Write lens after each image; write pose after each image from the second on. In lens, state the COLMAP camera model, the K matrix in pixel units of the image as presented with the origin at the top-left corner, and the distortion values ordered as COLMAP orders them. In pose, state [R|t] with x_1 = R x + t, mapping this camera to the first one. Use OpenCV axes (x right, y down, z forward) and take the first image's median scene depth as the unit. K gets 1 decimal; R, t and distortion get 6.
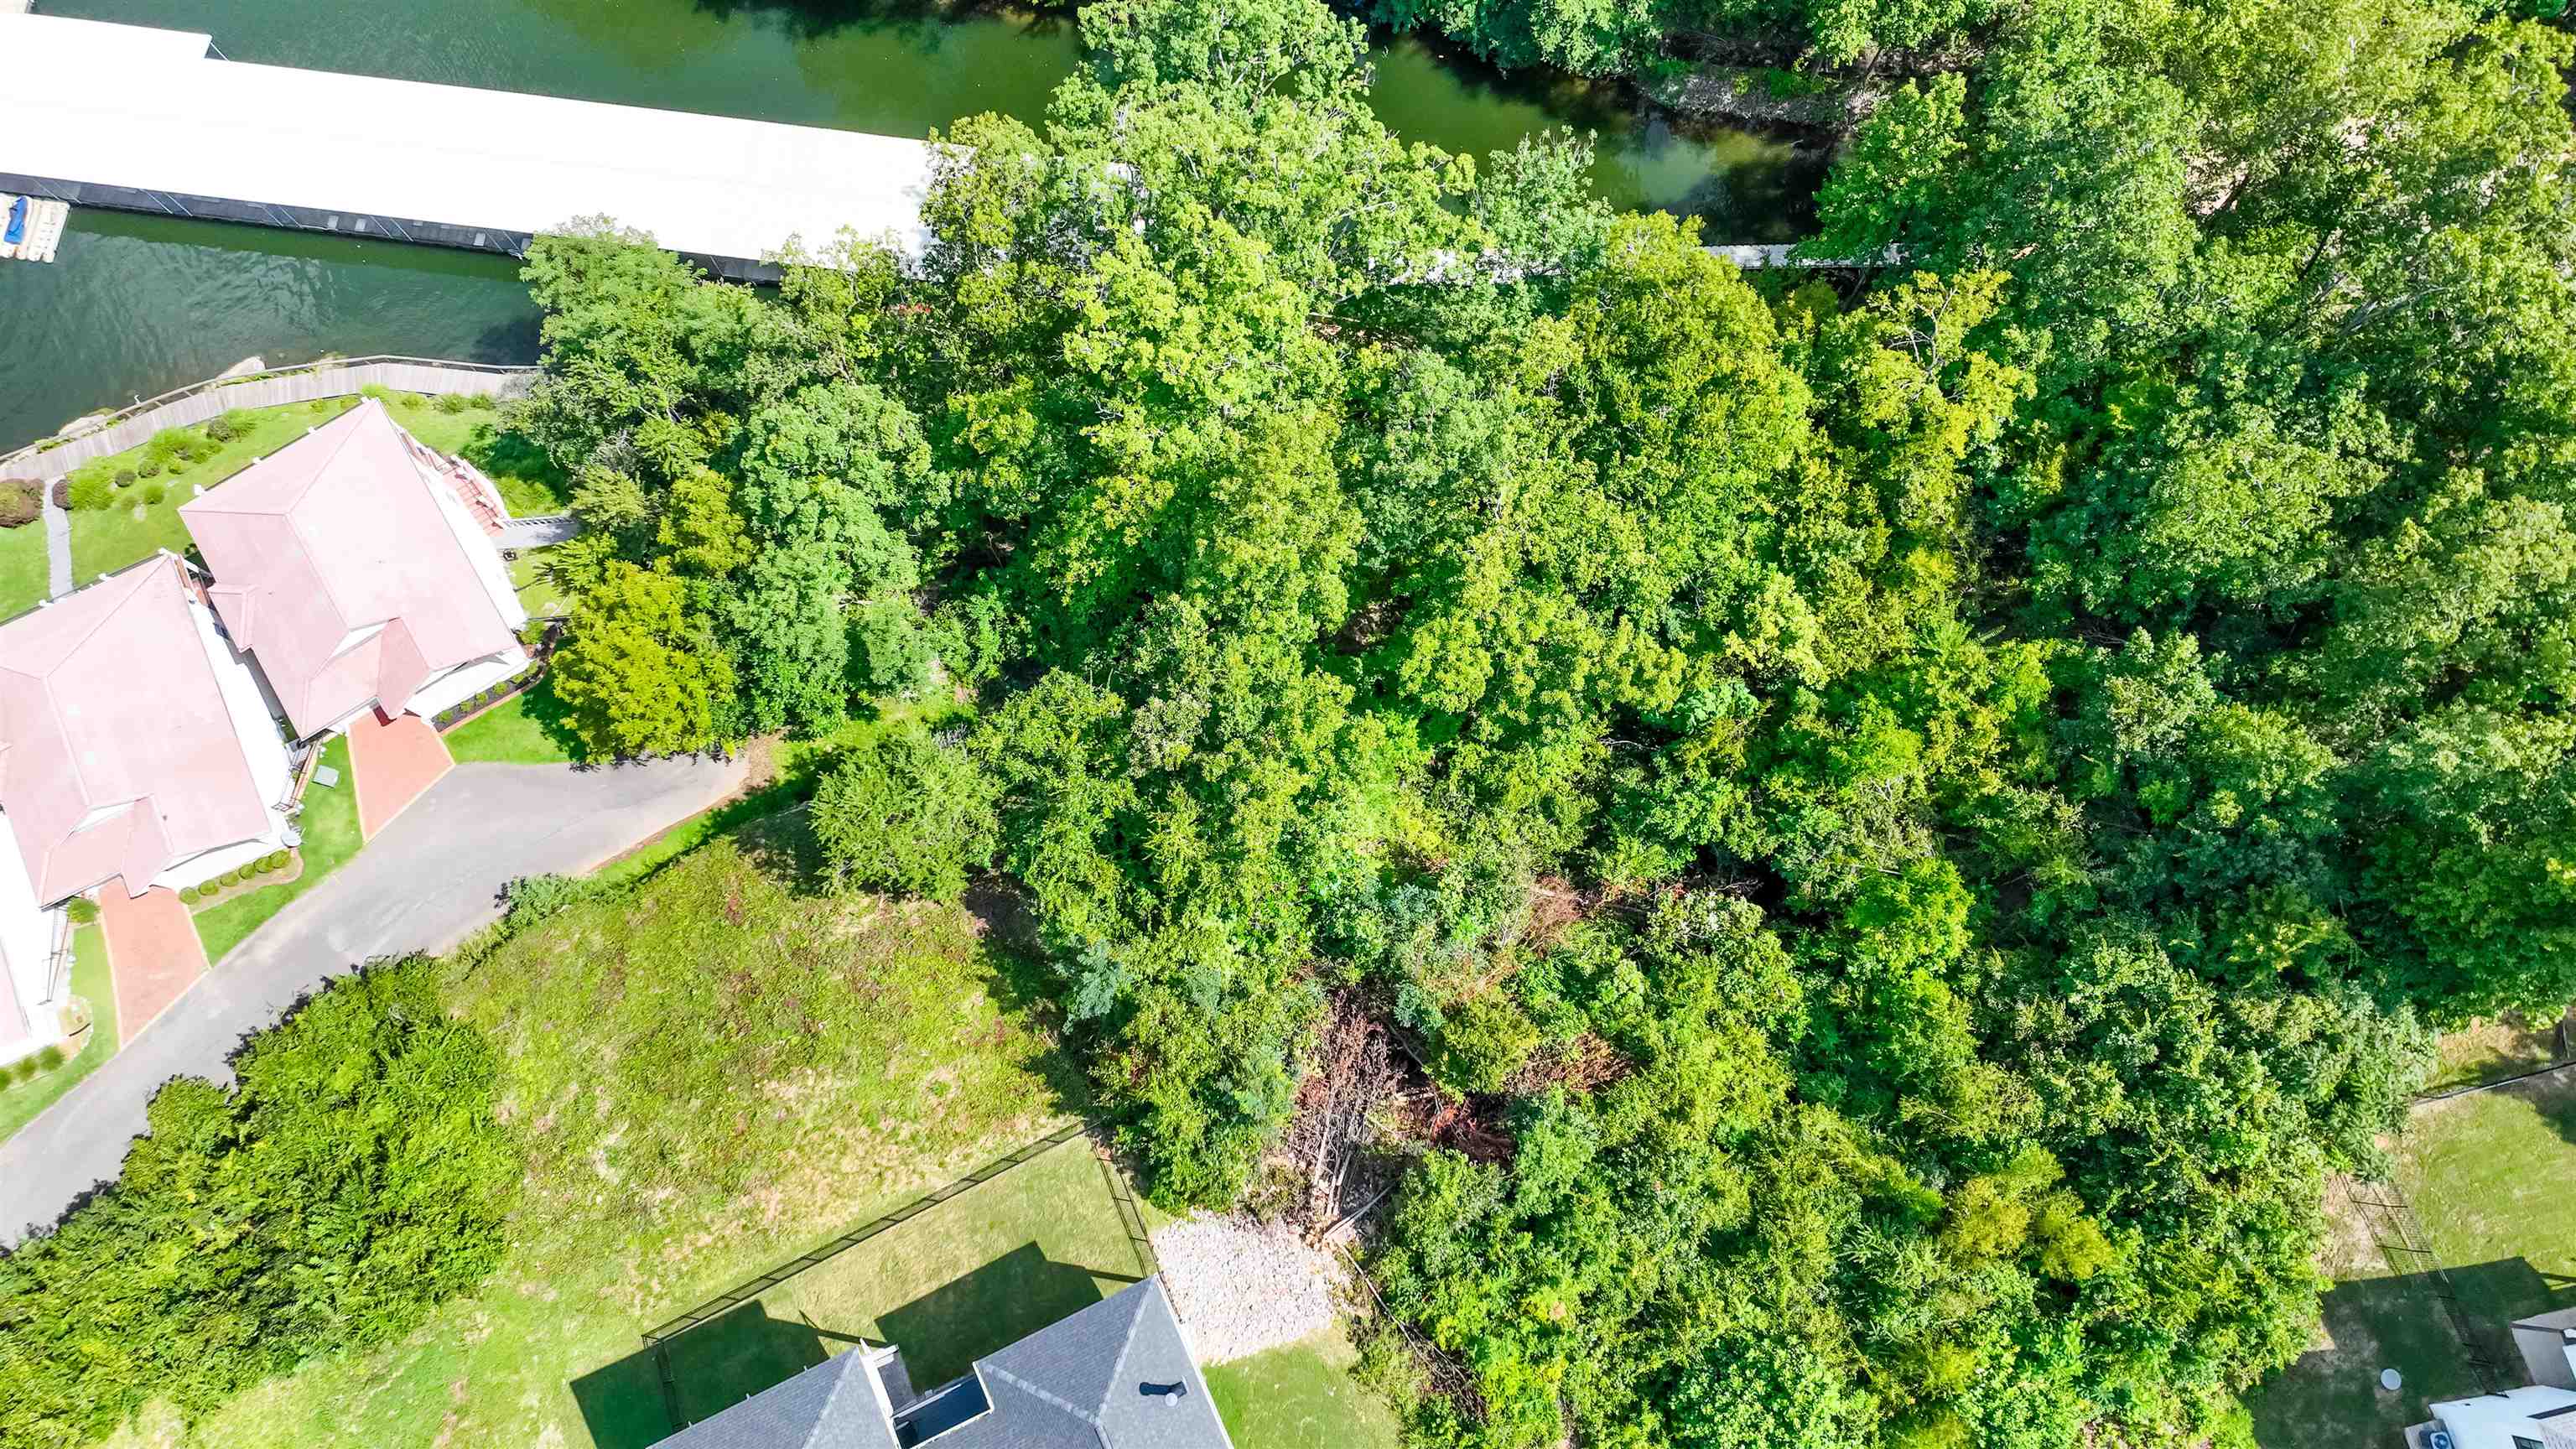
lens RADIAL K [[1821.9, 0, 1302.9], [0, 1821.9, 715.6], [0, 0, 1]] dist [0.000412, 0.015148]
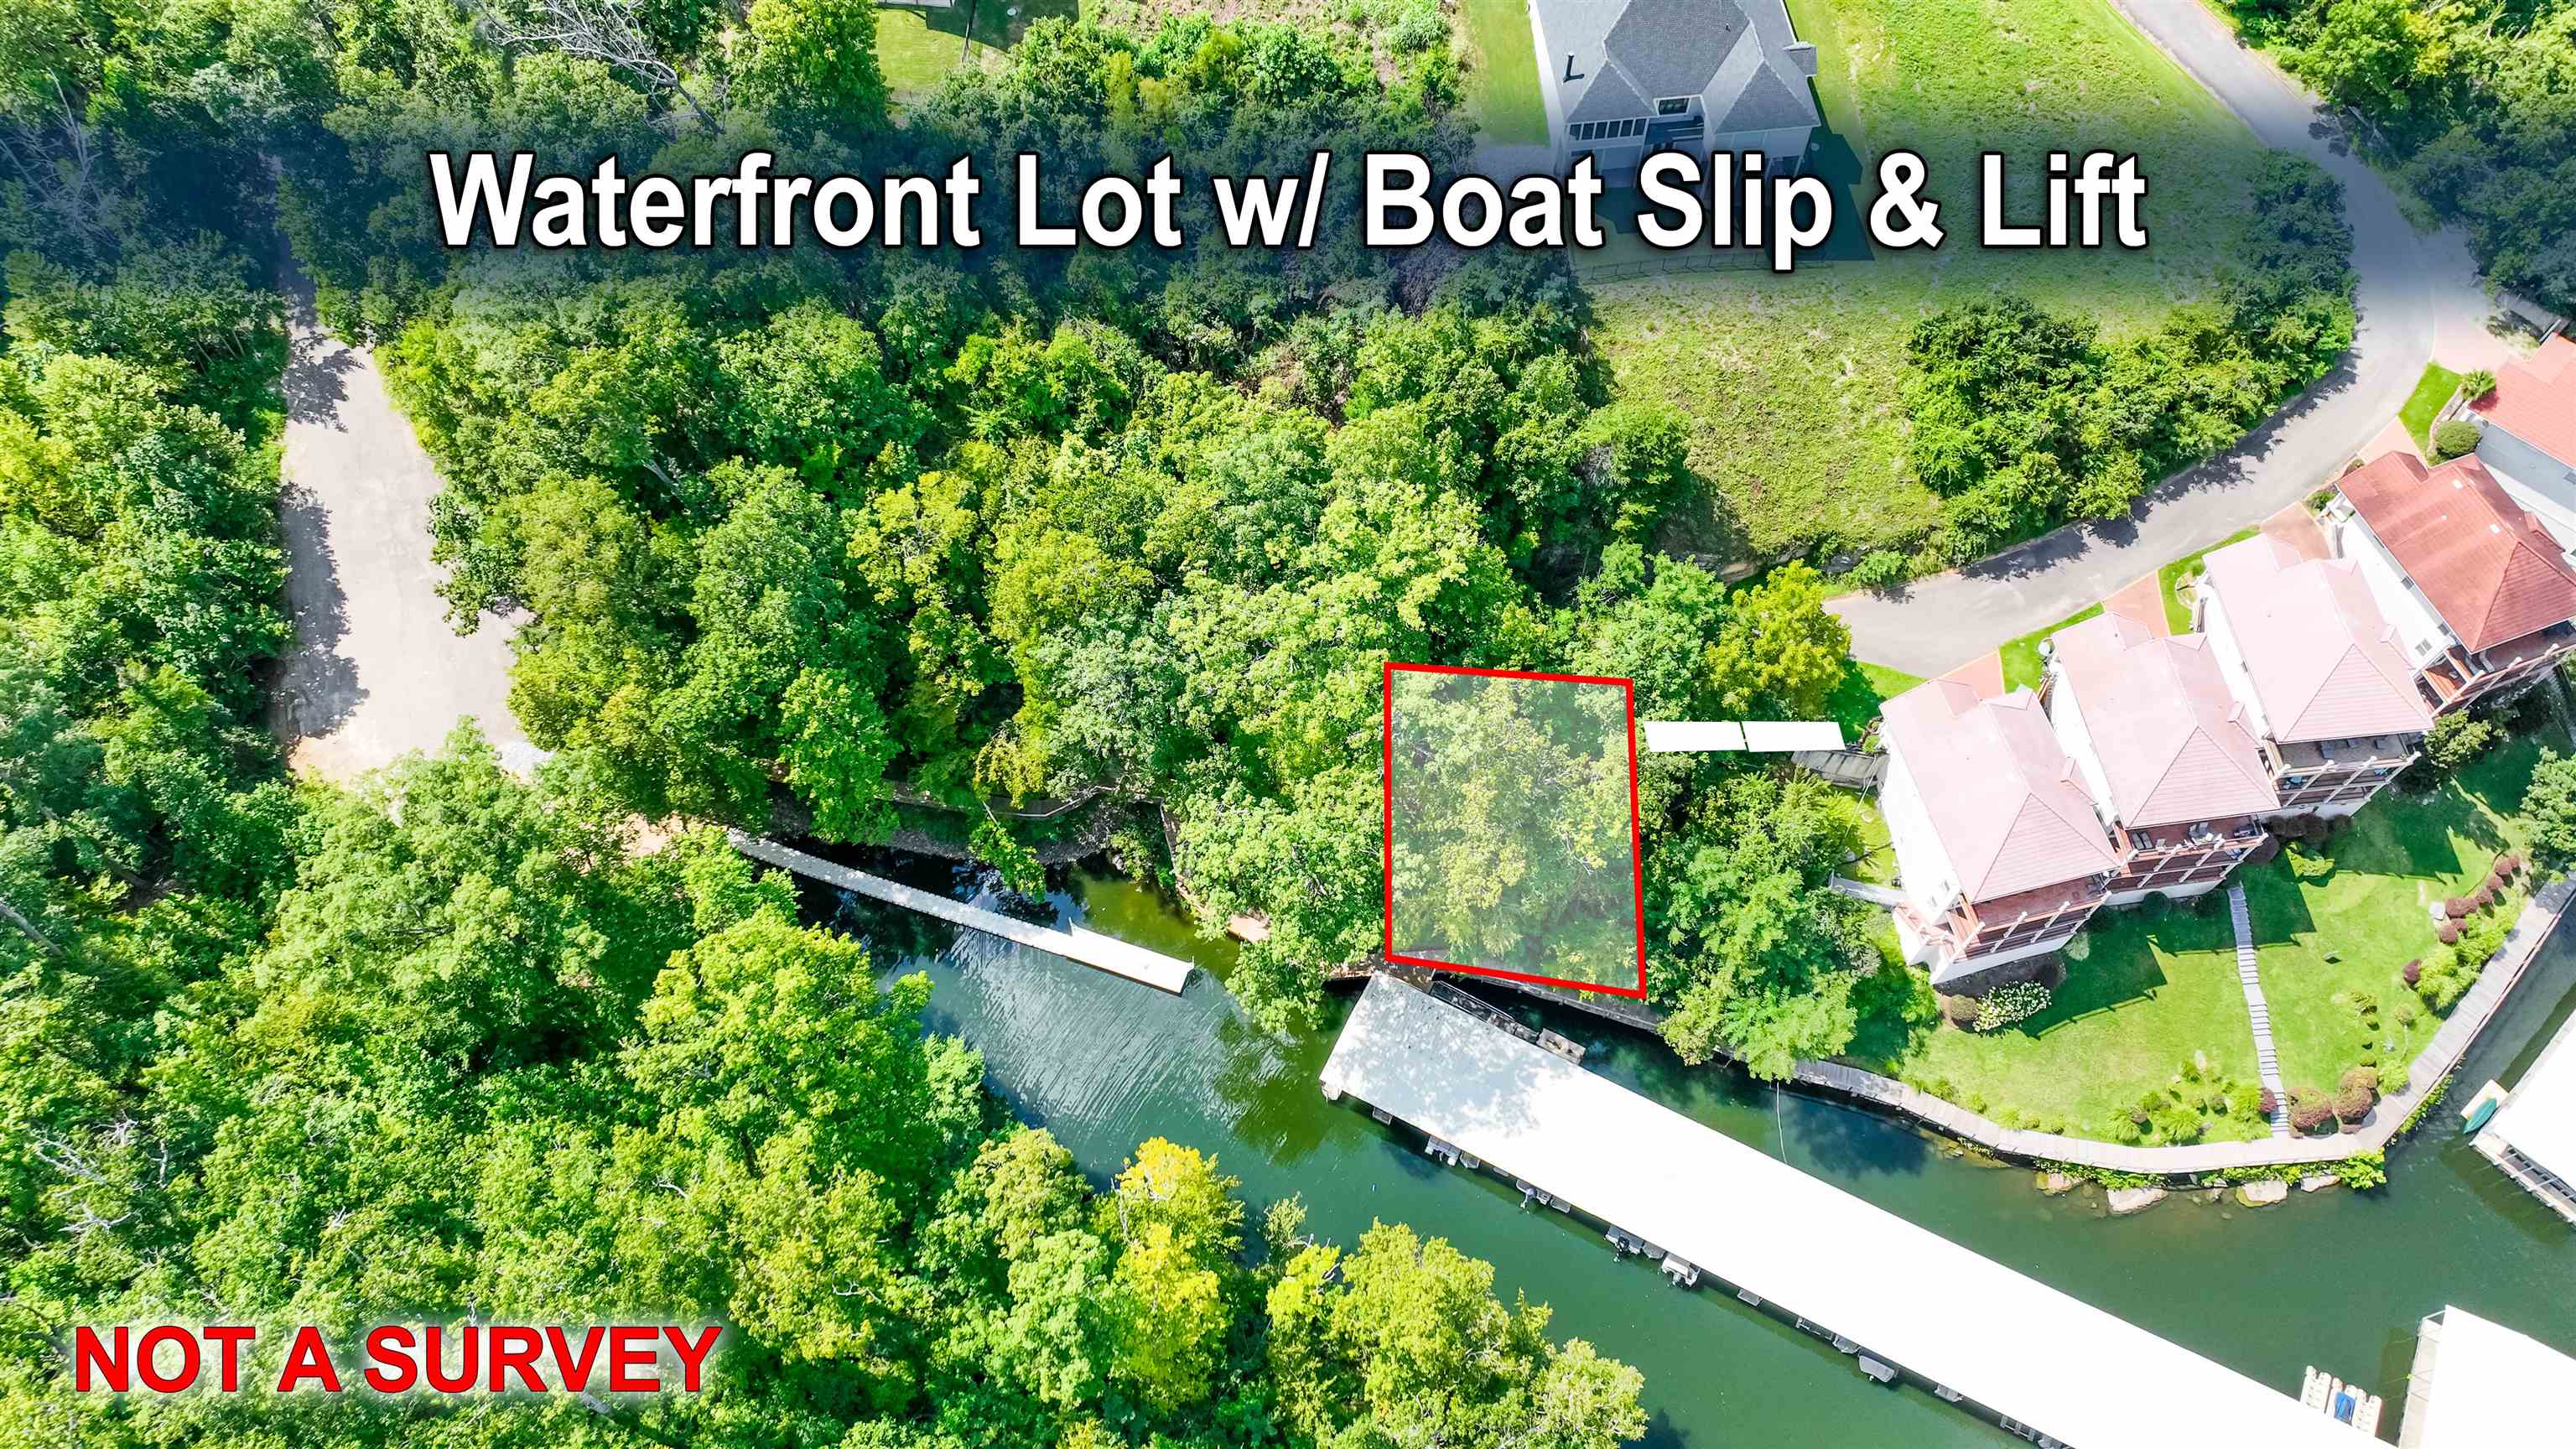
lens RADIAL K [[1821.9, 0, 1291.2], [0, 1821.9, 714.2], [0, 0, 1]] dist [0.000412, 0.015148]
pose [[-0.941255, -0.286537, 0.178705, -0.306762], [0.331781, -0.686054, 0.647497, -1.379504], [-0.062930, 0.668750, 0.740819, -0.044236]]
